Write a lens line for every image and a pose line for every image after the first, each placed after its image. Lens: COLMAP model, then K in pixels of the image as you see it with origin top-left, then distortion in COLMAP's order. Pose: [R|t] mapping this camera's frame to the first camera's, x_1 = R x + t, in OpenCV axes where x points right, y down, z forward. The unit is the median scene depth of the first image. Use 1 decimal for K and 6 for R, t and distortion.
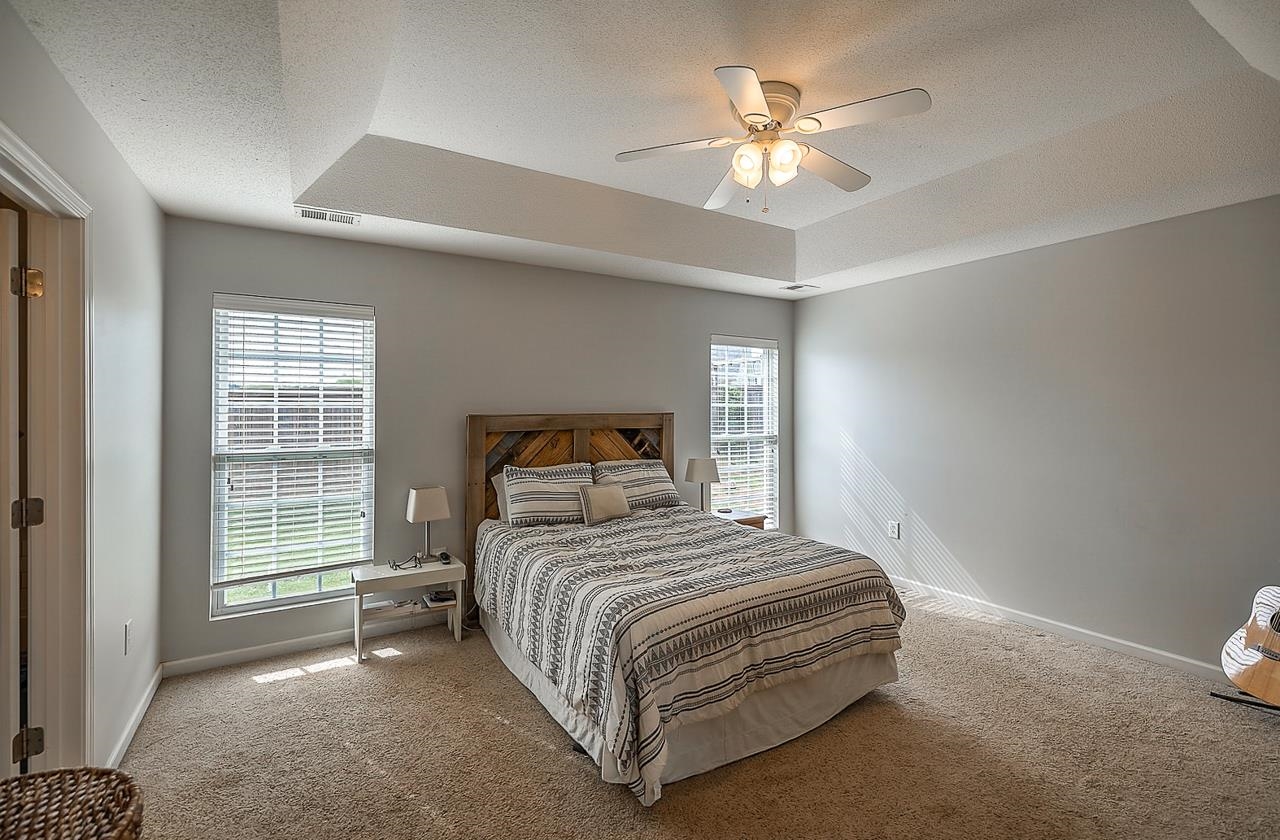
lens RADIAL K [[565.2, 0, 640.0], [0, 565.2, 420.0], [0, 0, 1]] dist [0.000629, -0.000967]
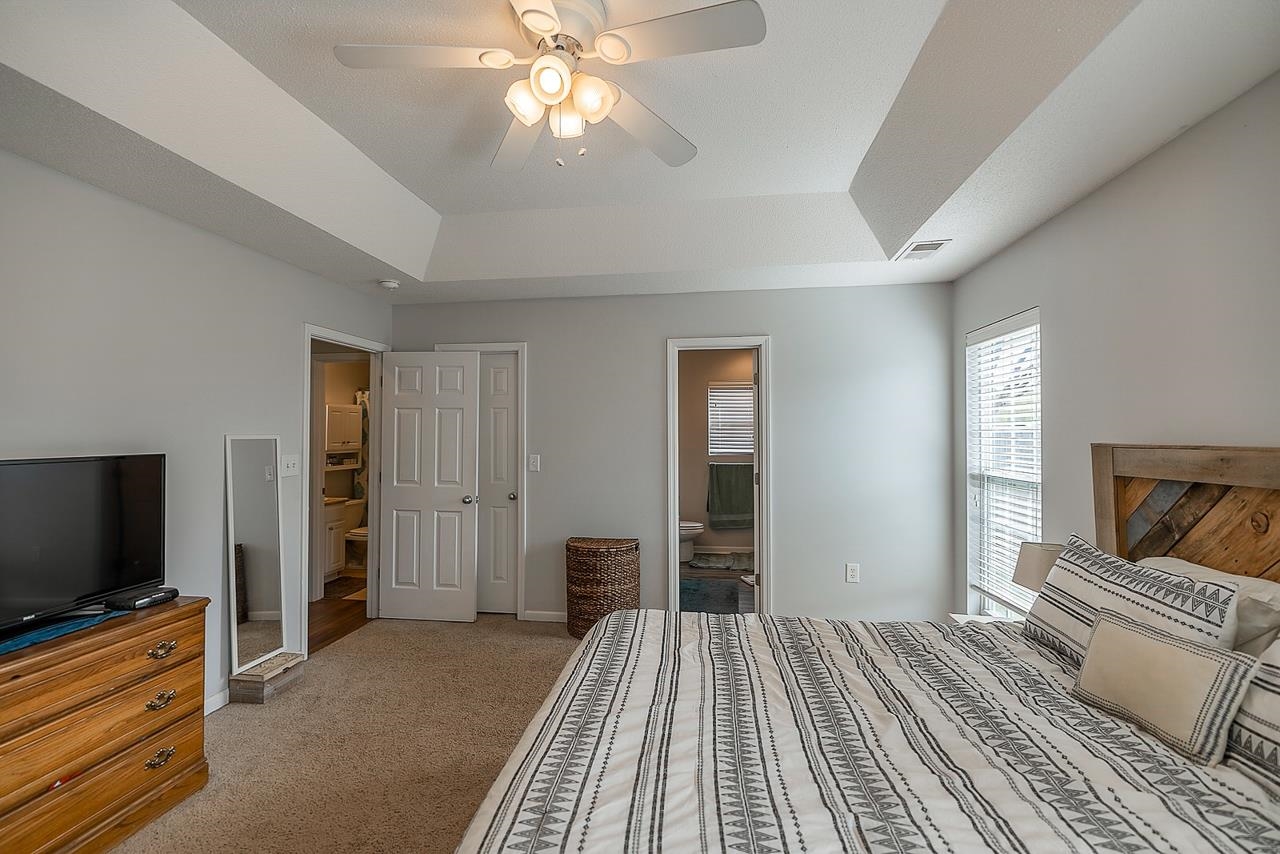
lens RADIAL K [[534.8, 0, 638.1], [0, 534.8, 433.7], [0, 0, 1]] dist [0.000585, -0.000032]
pose [[-0.623326, -0.003757, -0.781953, 0.440053], [-0.014744, 0.999867, 0.006949, -0.016893], [0.781823, 0.015860, -0.623299, 0.960066]]
